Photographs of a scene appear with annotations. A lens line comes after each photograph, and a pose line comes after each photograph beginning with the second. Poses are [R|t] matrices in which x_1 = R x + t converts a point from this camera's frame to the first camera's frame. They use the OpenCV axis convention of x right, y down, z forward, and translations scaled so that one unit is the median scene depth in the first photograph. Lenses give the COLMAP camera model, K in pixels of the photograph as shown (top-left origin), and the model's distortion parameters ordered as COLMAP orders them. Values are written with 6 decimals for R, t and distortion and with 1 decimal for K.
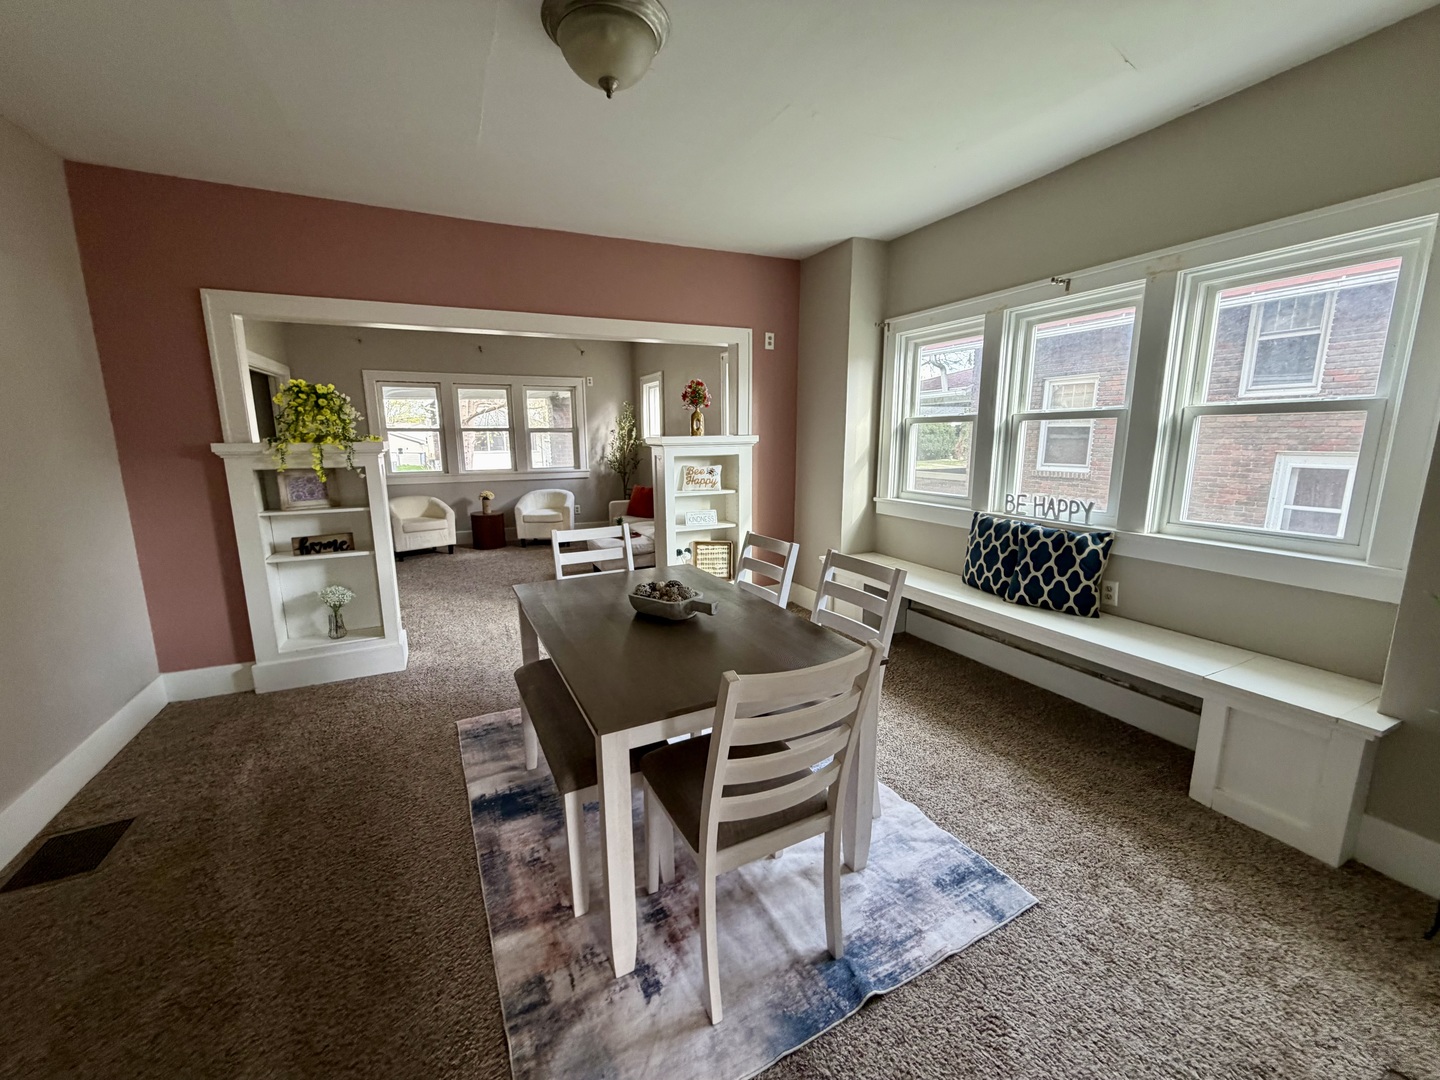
lens RADIAL K [[572.8, 0, 716.7], [0, 572.8, 539.3], [0, 0, 1]] dist [-0.000266, 0.000099]
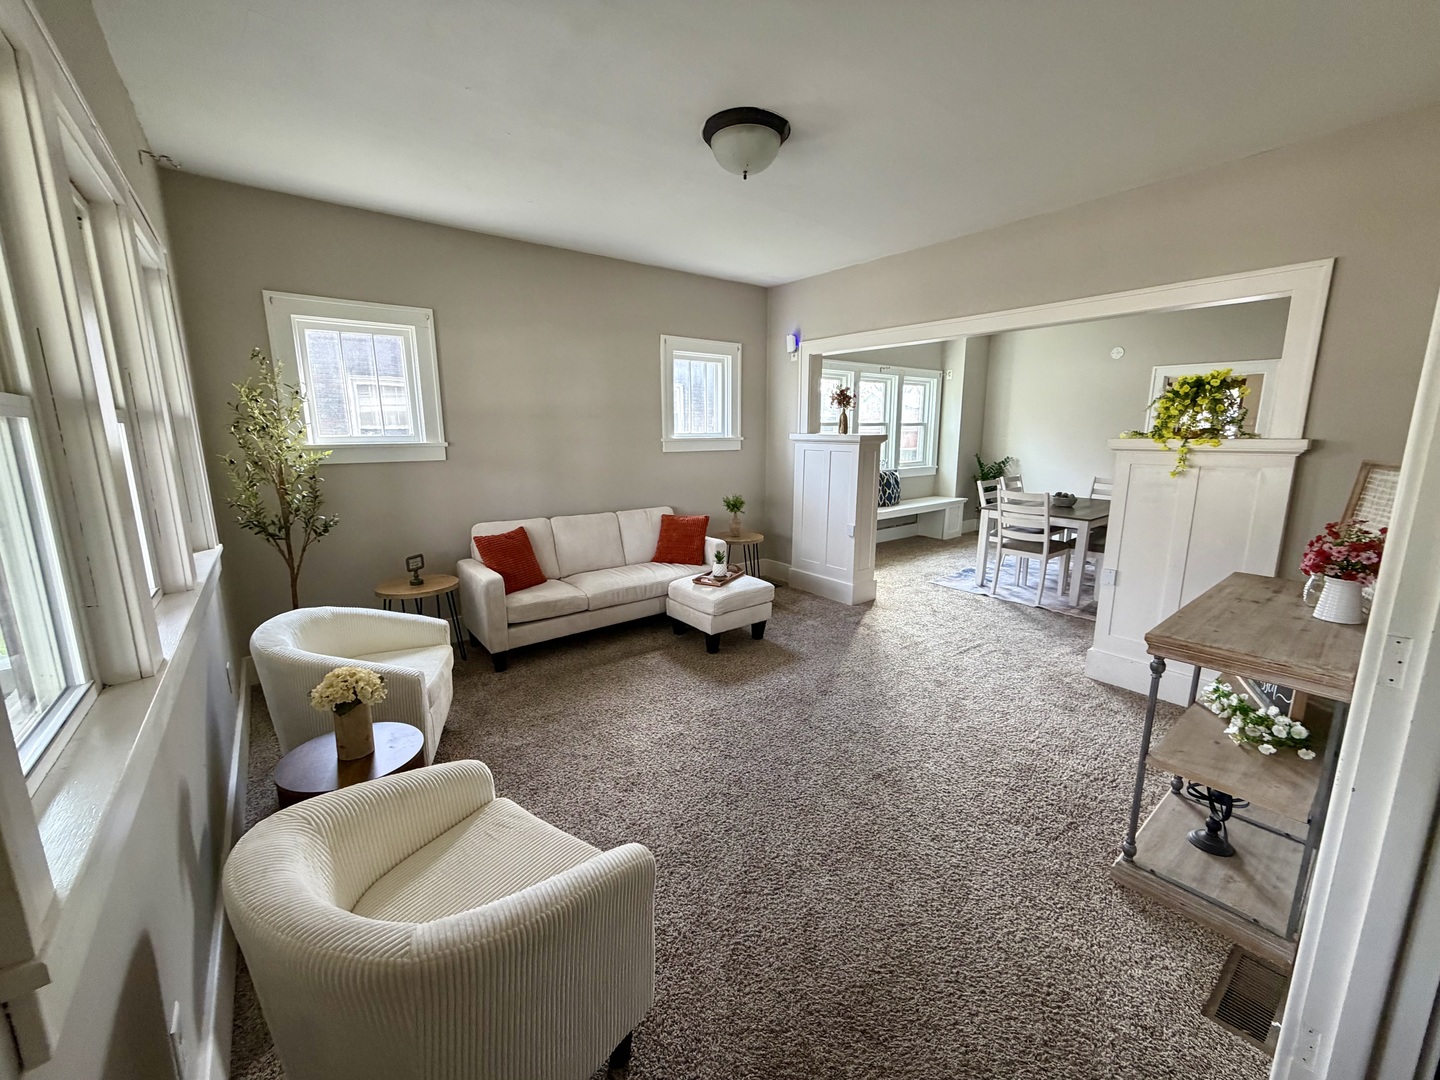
lens RADIAL K [[572.8, 0, 717.3], [0, 572.8, 540.9], [0, 0, 1]] dist [-0.000266, 0.000099]
pose [[-0.209323, -0.174991, 0.962061, -1.430657], [0.185174, 0.958962, 0.214717, -0.344174], [-0.960154, 0.223094, -0.168329, 1.906845]]
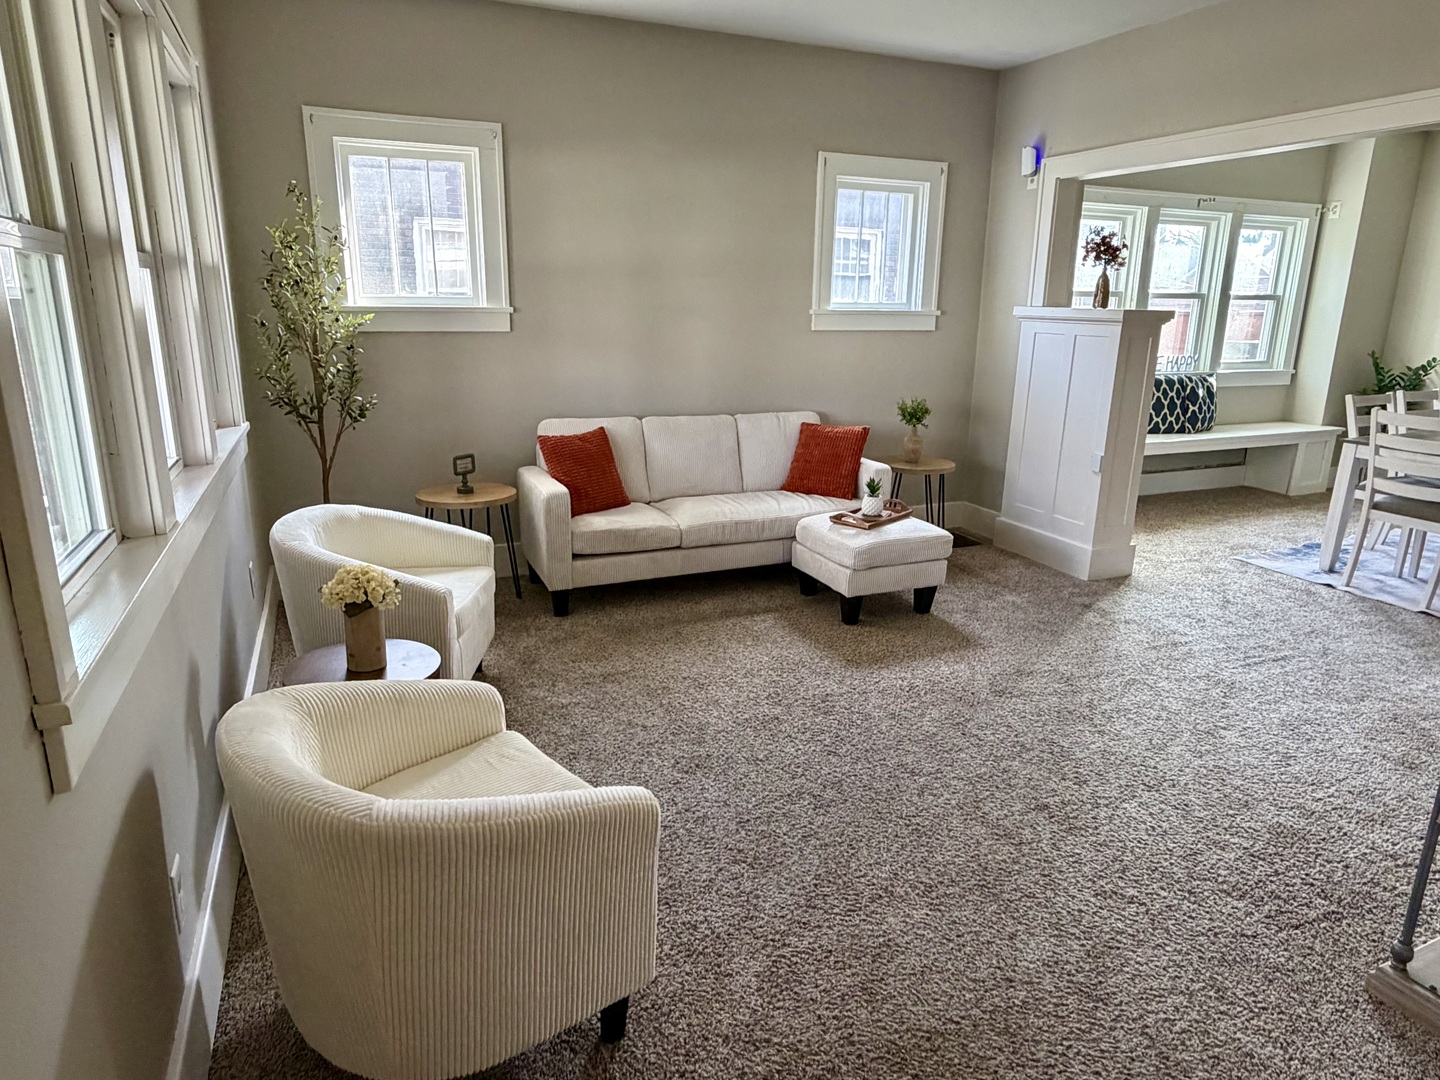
lens RADIAL K [[882.4, 0, 715.9], [0, 882.4, 540.6], [0, 0, 1]] dist [-0.001980, 0.003548]
pose [[0.042120, -0.249760, 0.967391, -1.525086], [0.168843, 0.956104, 0.239494, -0.318795], [-0.984743, 0.153250, 0.082441, 1.836705]]
